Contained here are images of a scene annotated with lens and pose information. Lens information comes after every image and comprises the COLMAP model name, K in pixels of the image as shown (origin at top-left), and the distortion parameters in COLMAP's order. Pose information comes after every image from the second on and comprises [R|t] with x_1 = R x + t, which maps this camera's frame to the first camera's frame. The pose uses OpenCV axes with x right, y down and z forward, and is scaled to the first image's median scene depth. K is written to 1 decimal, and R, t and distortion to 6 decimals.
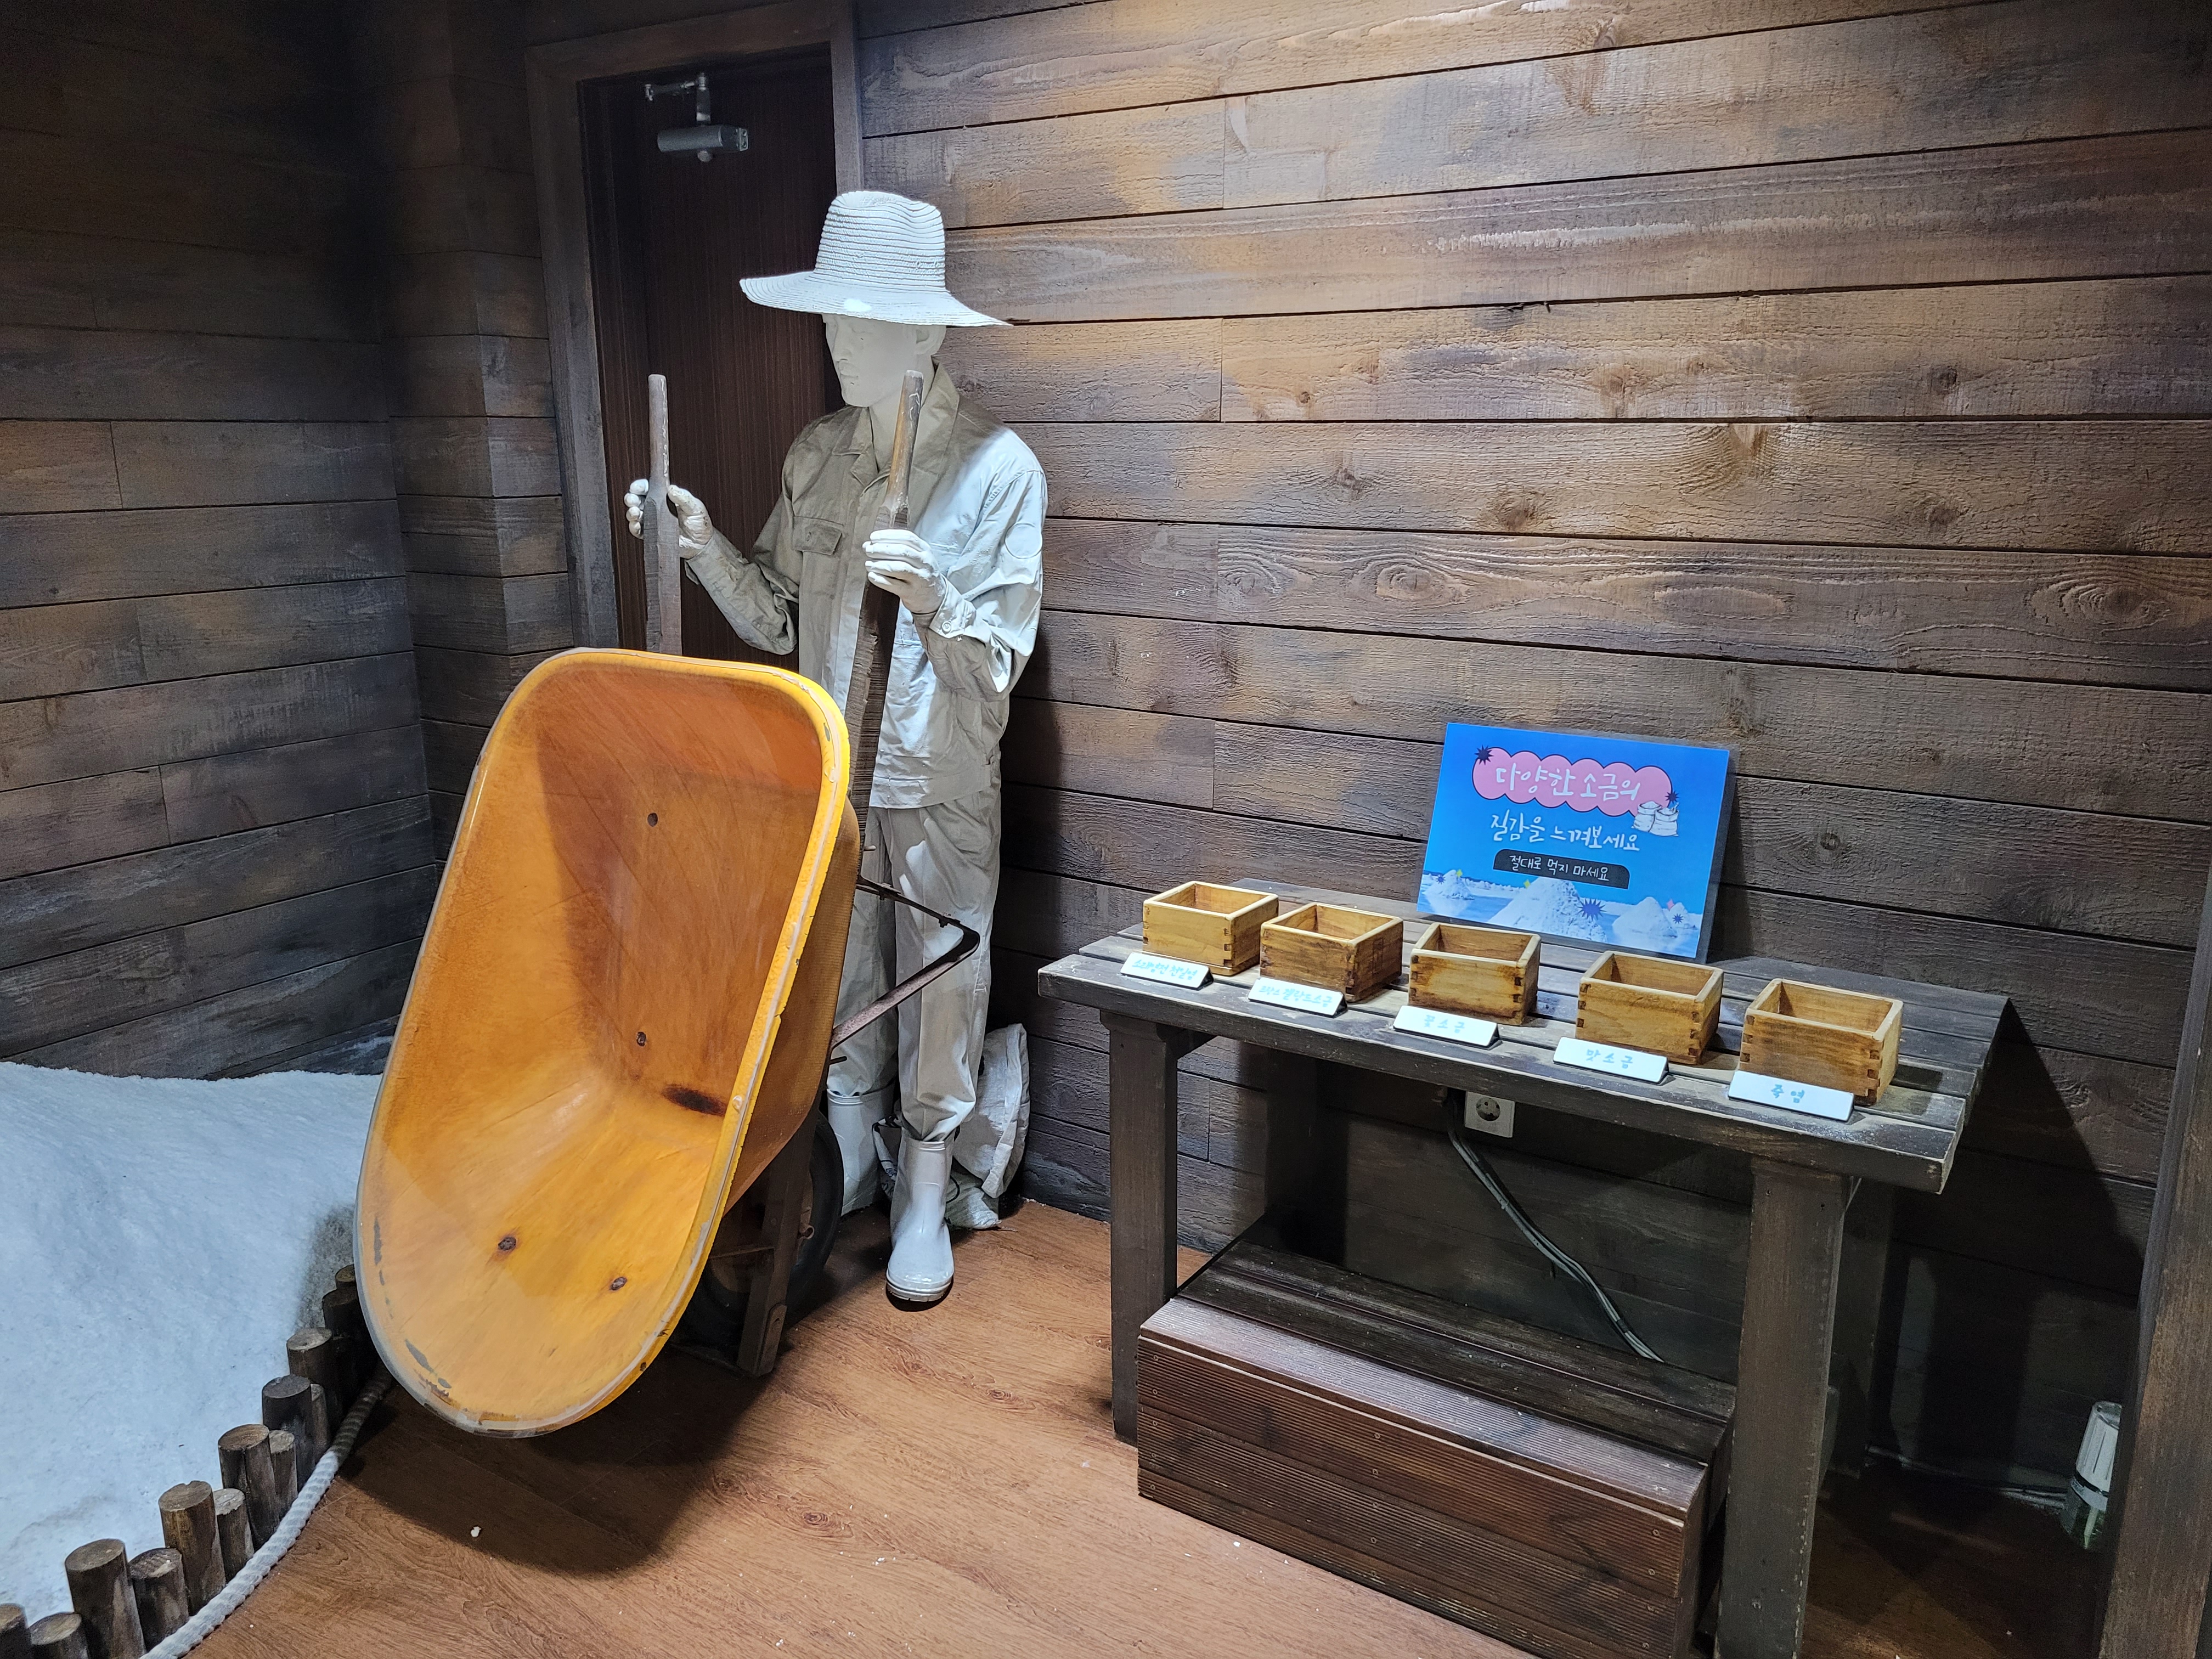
lens RADIAL K [[1660.3, 0, 1102.9], [0, 1660.3, 824.9], [0, 0, 1]] dist [0.047710, -0.034909]
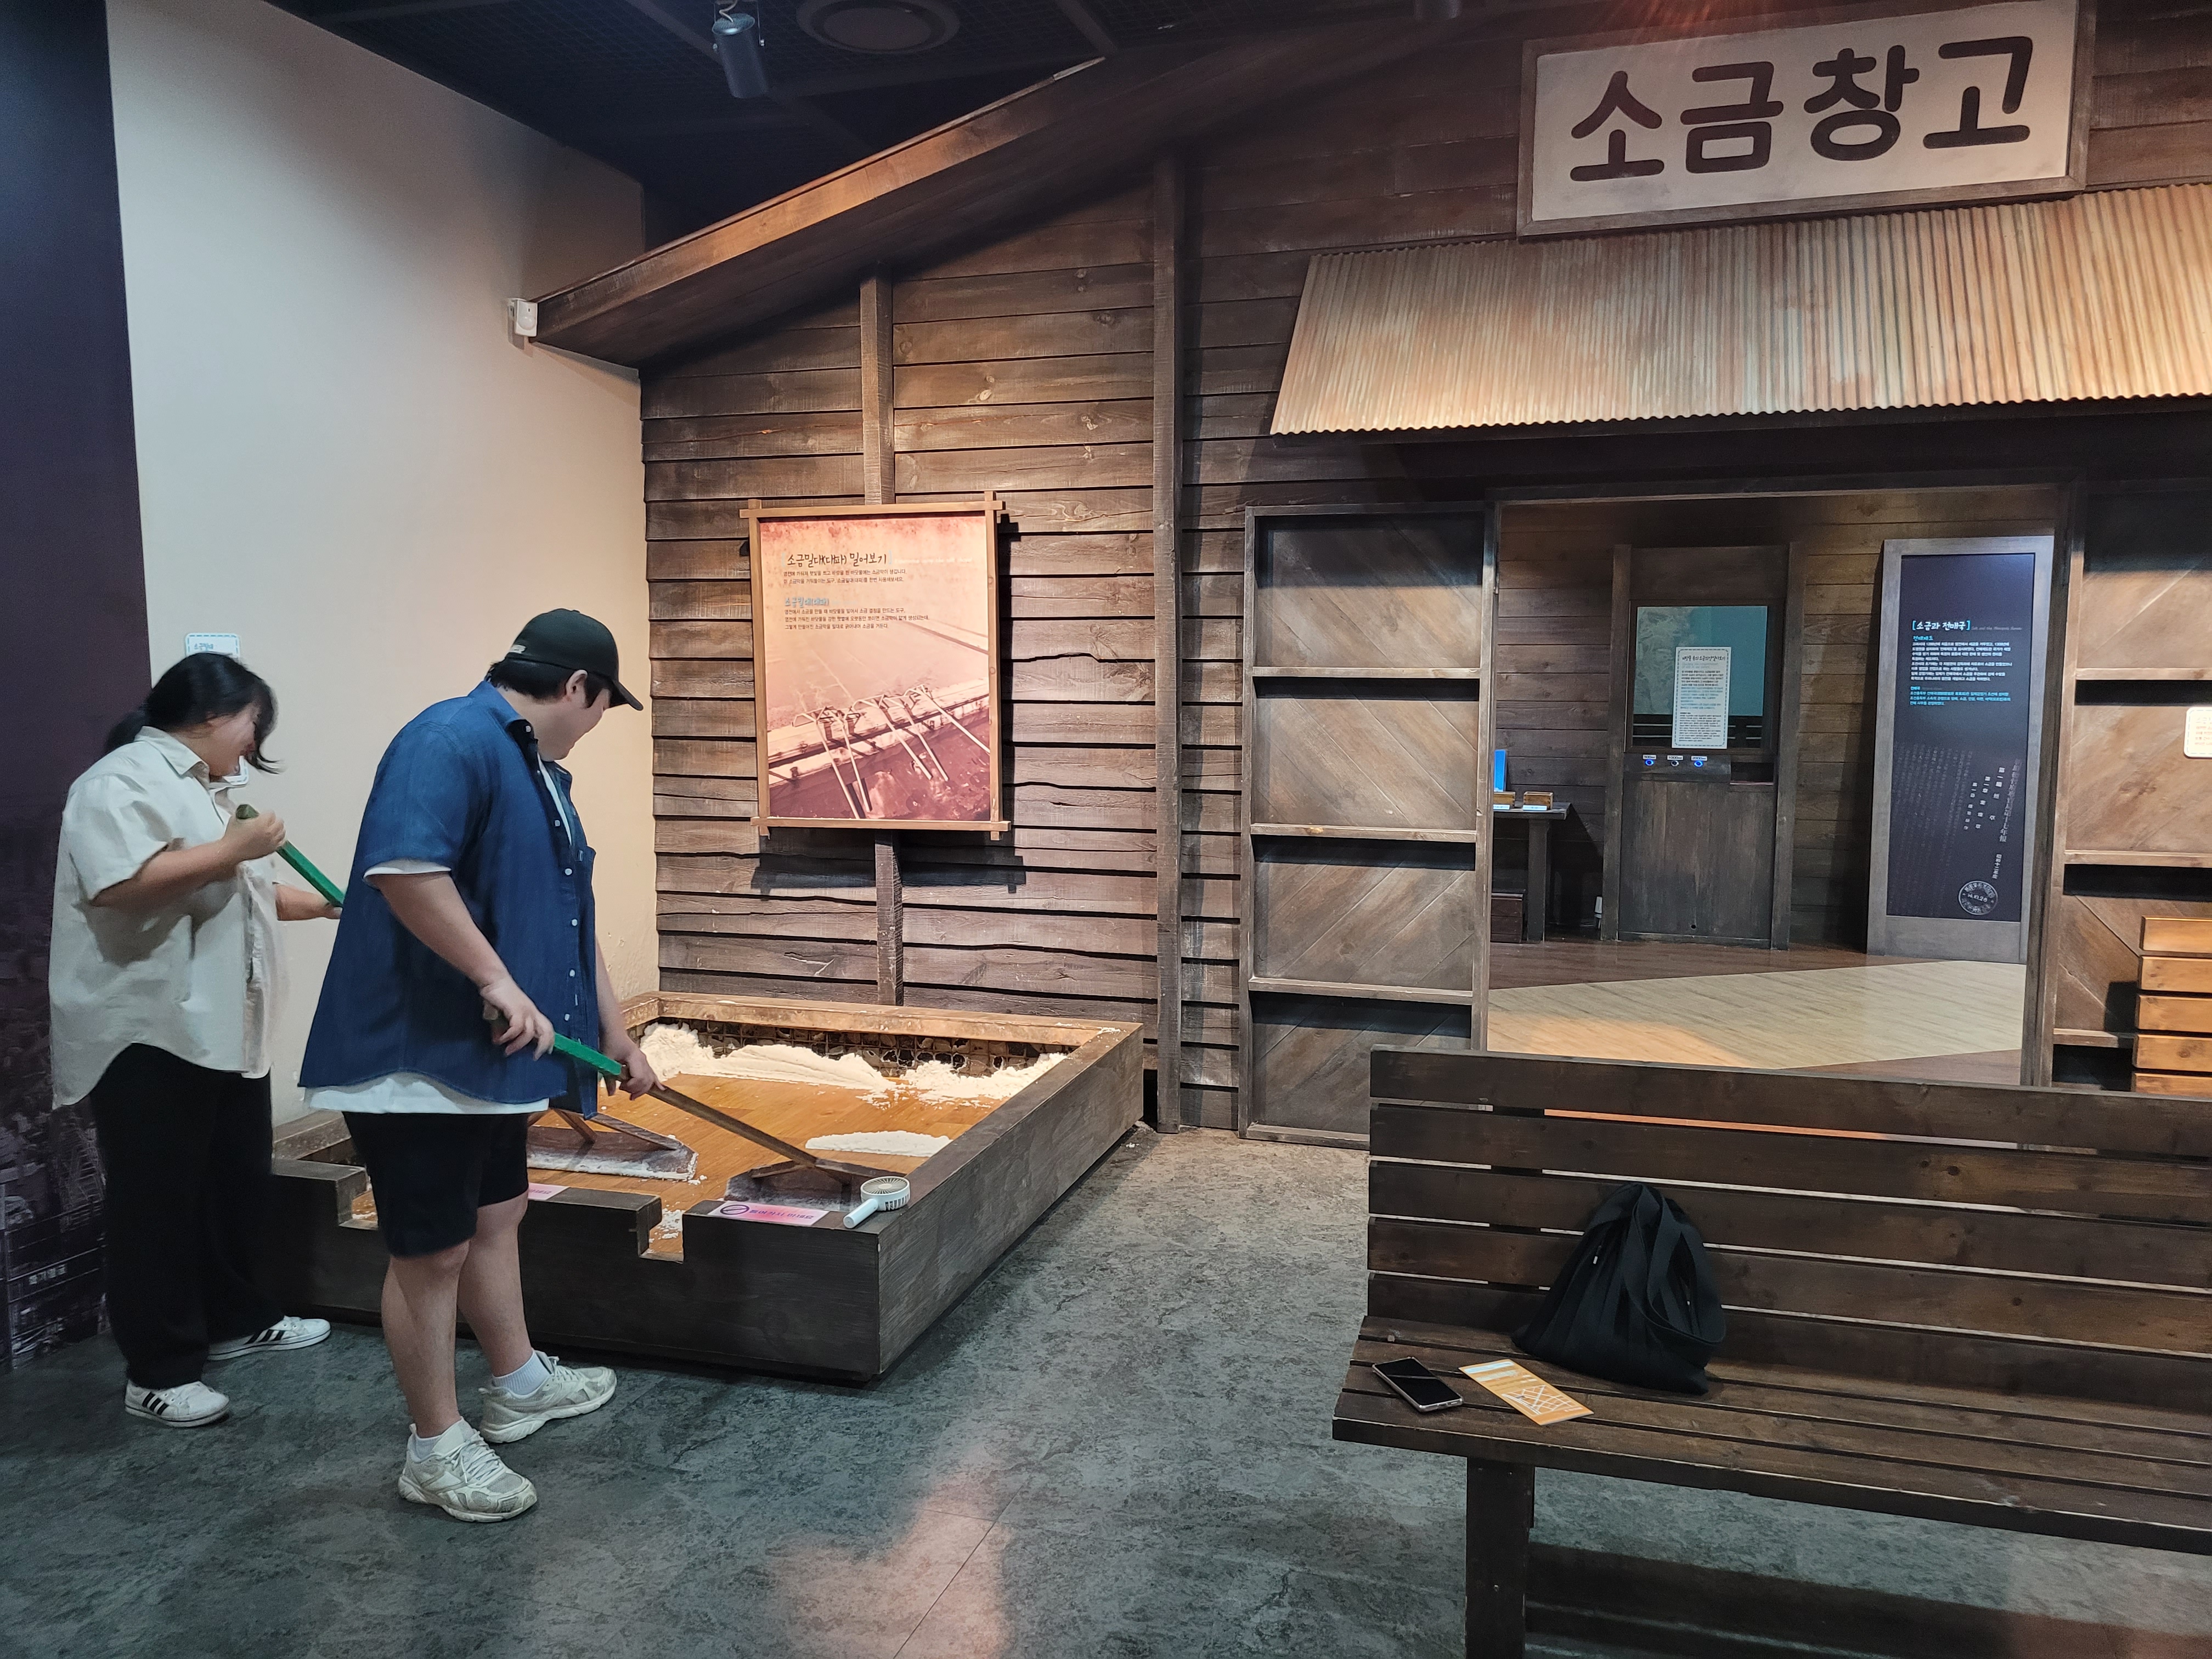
lens RADIAL K [[1660.3, 0, 1112.8], [0, 1660.3, 830.6], [0, 0, 1]] dist [0.047710, -0.034909]
pose [[0.963907, -0.016425, 0.265733, -0.650219], [0.056946, 0.987717, -0.145510, 0.272186], [-0.260079, 0.155390, 0.953002, -1.036342]]
